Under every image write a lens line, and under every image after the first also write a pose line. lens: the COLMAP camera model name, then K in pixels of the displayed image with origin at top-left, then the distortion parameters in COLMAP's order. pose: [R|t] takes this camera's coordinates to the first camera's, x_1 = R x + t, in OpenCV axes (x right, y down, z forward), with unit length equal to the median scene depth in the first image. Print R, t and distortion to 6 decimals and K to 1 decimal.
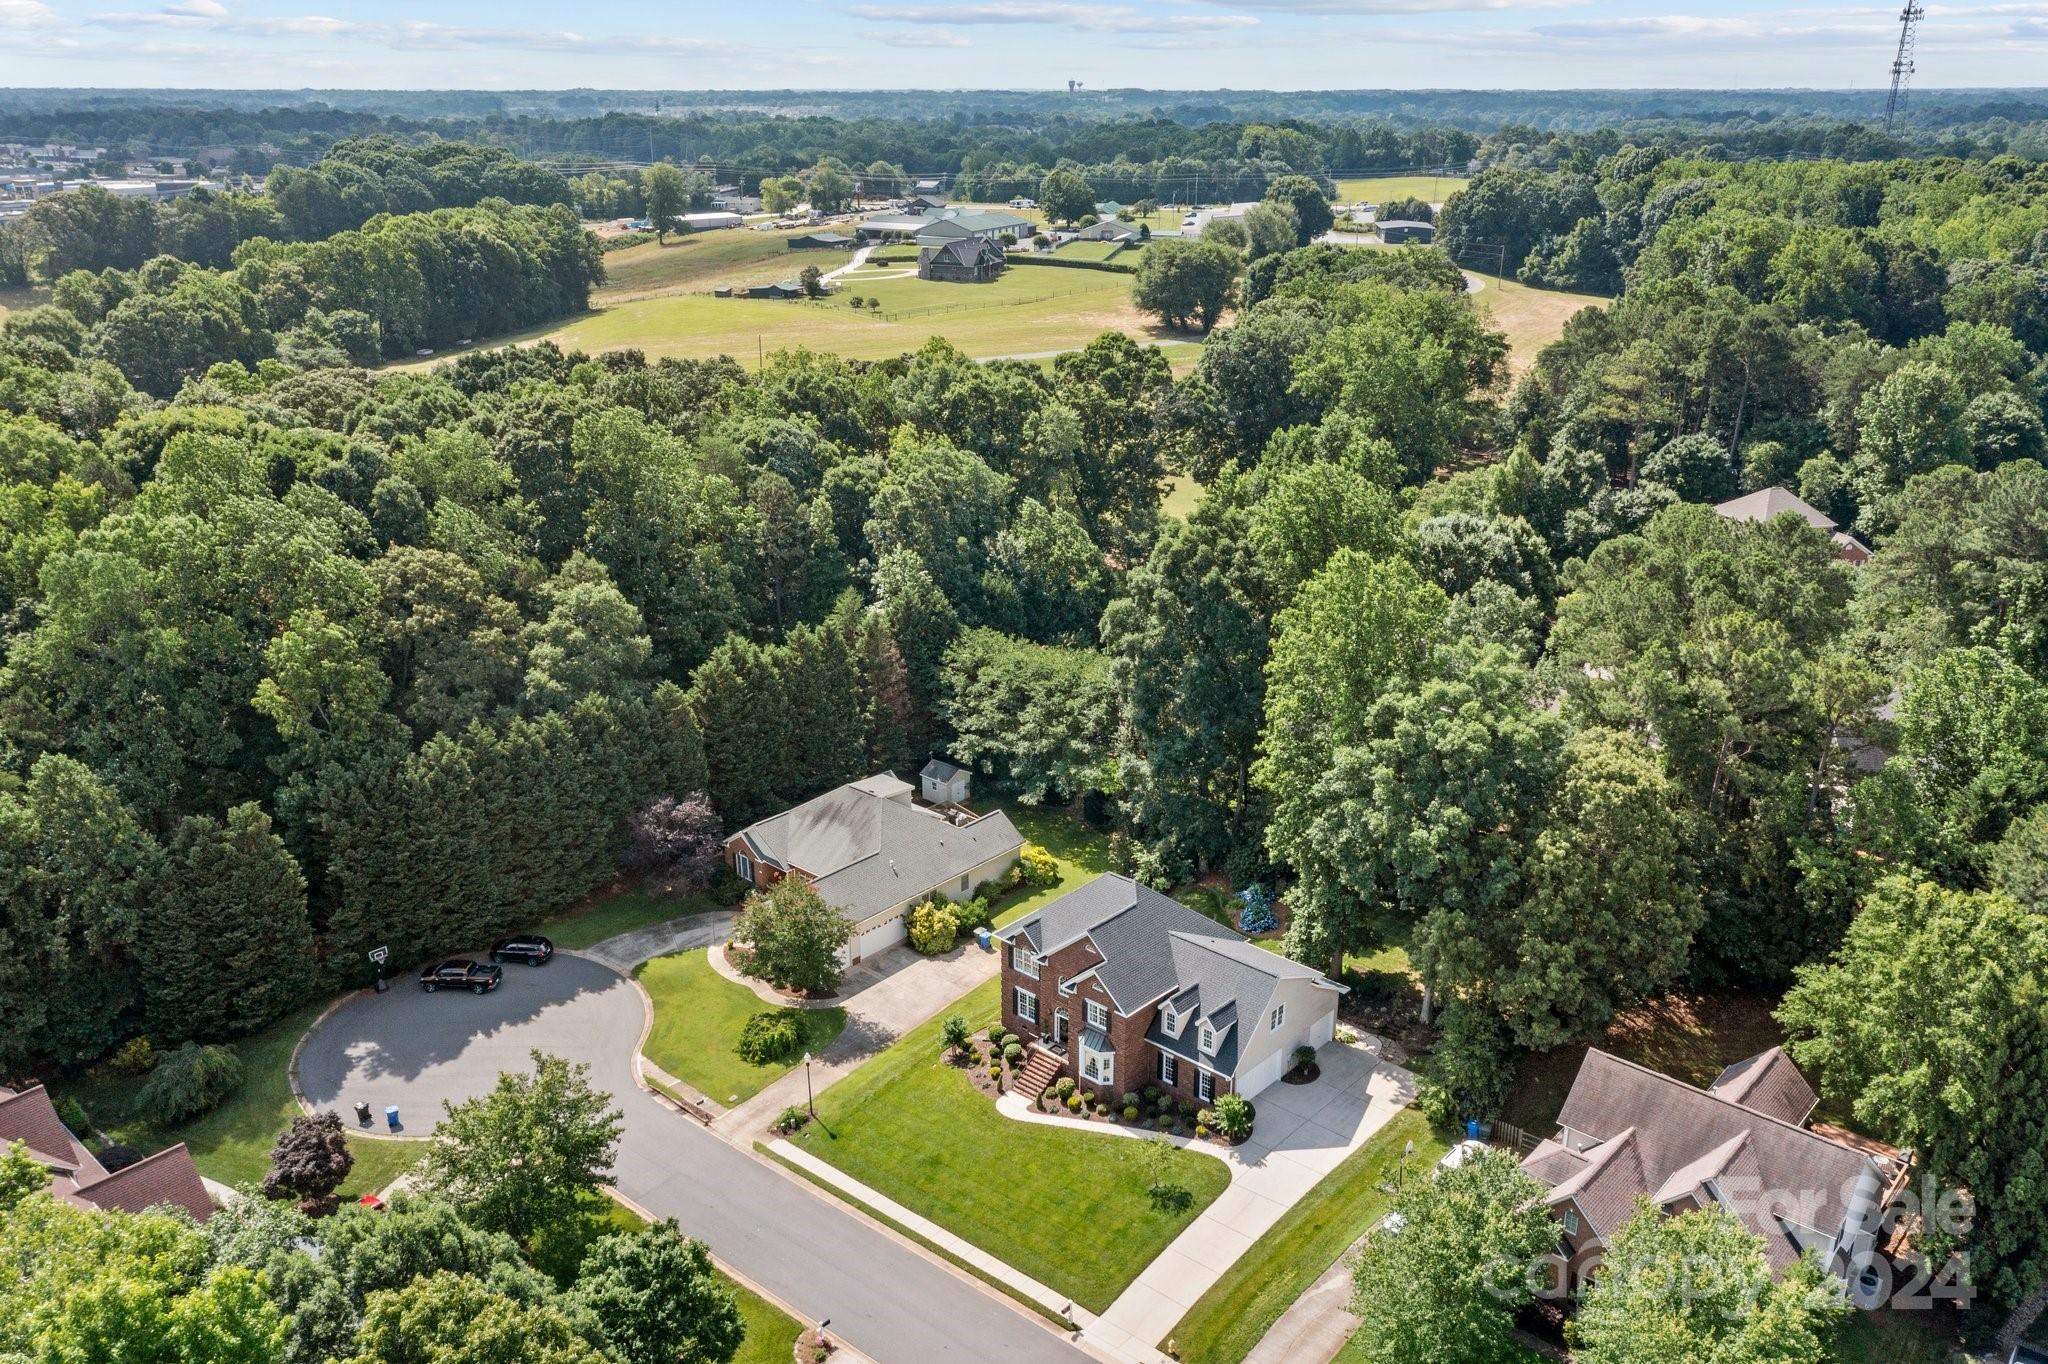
lens RADIAL K [[1641.2, 0, 1017.3], [0, 1641.2, 752.2], [0, 0, 1]] dist [-0.003244, 0.004359]
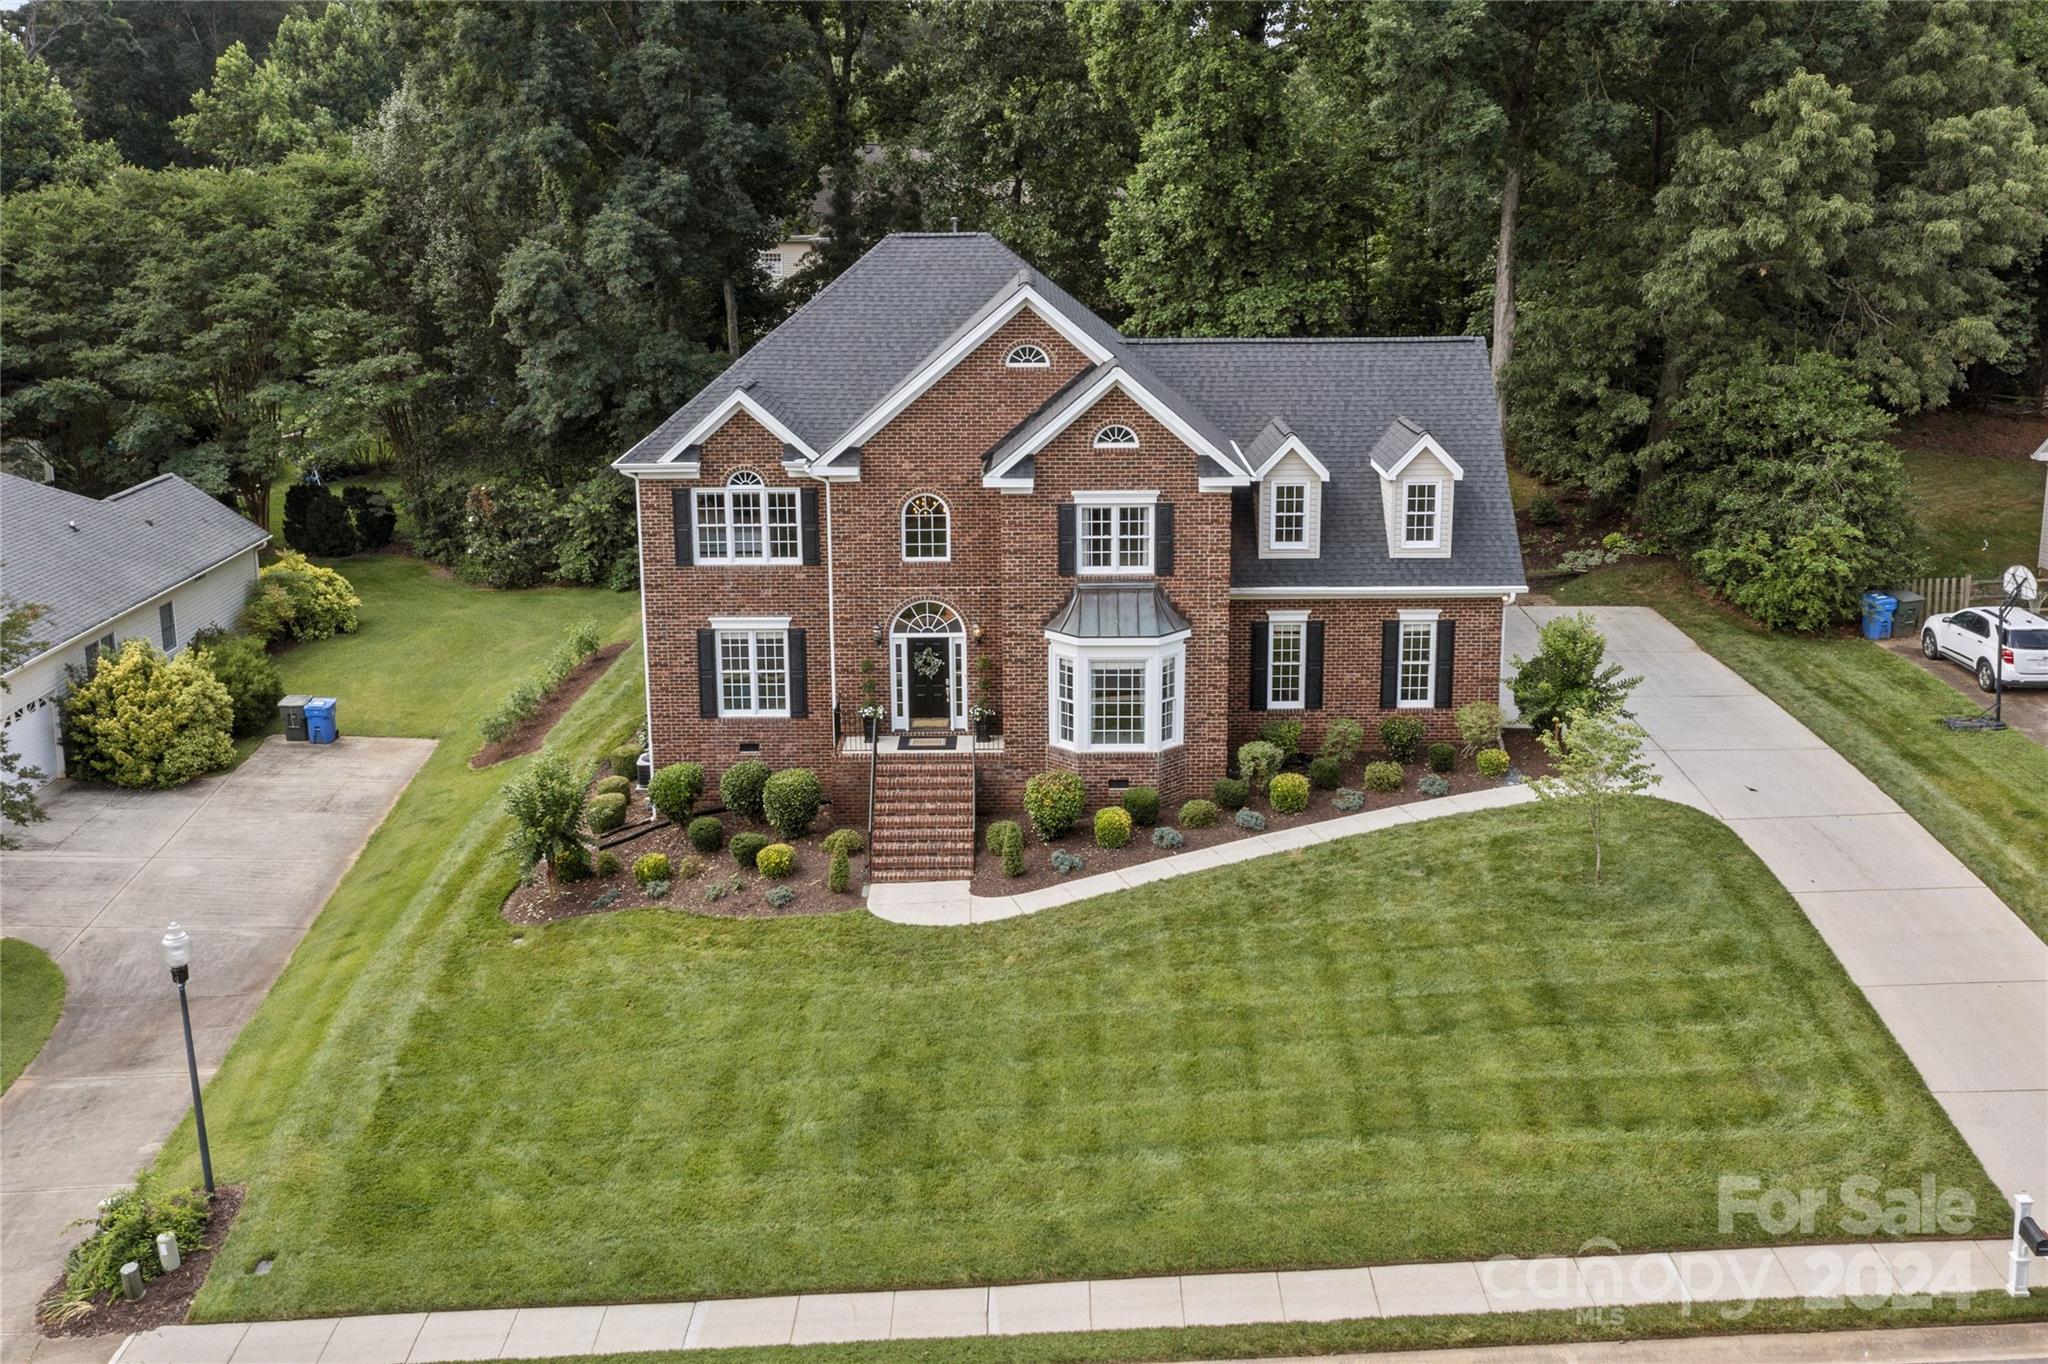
lens RADIAL K [[1937.6, 0, 1024.0], [0, 1937.6, 682.0], [0, 0, 1]] dist [-0.001928, -0.006326]
pose [[0.752540, -0.185170, 0.631978, -0.212698], [0.250399, 0.968034, -0.014532, 0.187958], [-0.609085, 0.169183, 0.774850, 0.711713]]
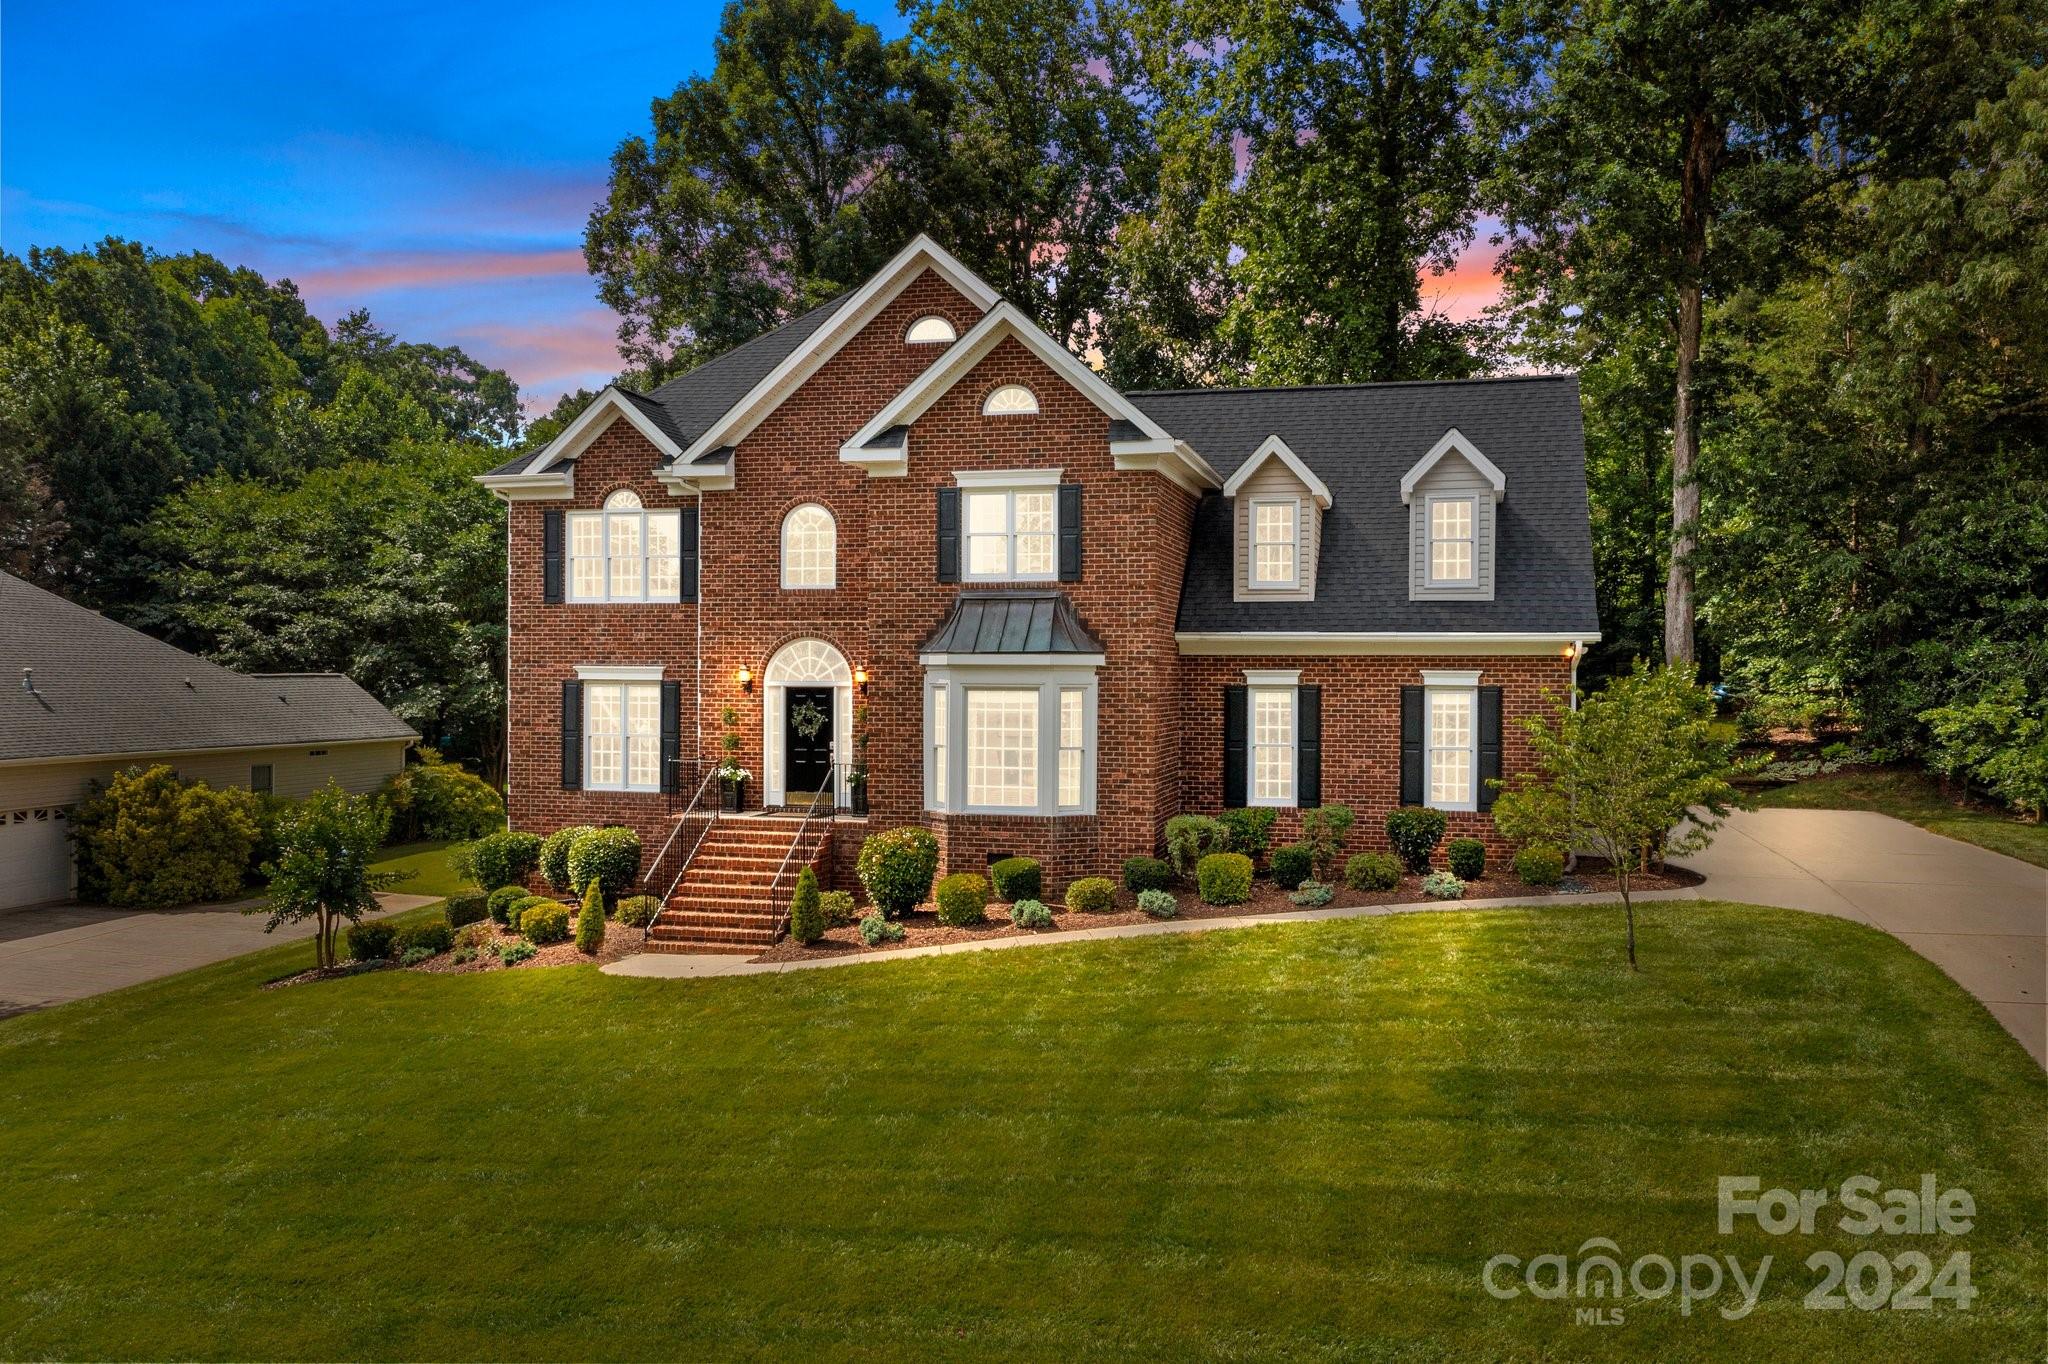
lens RADIAL K [[1641.2, 0, 1017.3], [0, 1641.2, 752.2], [0, 0, 1]] dist [-0.003244, 0.004359]
pose [[0.895428, -0.014065, 0.444984, -0.062501], [0.158862, 0.943798, -0.289842, 0.263256], [-0.415898, 0.330224, 0.847338, 0.791439]]
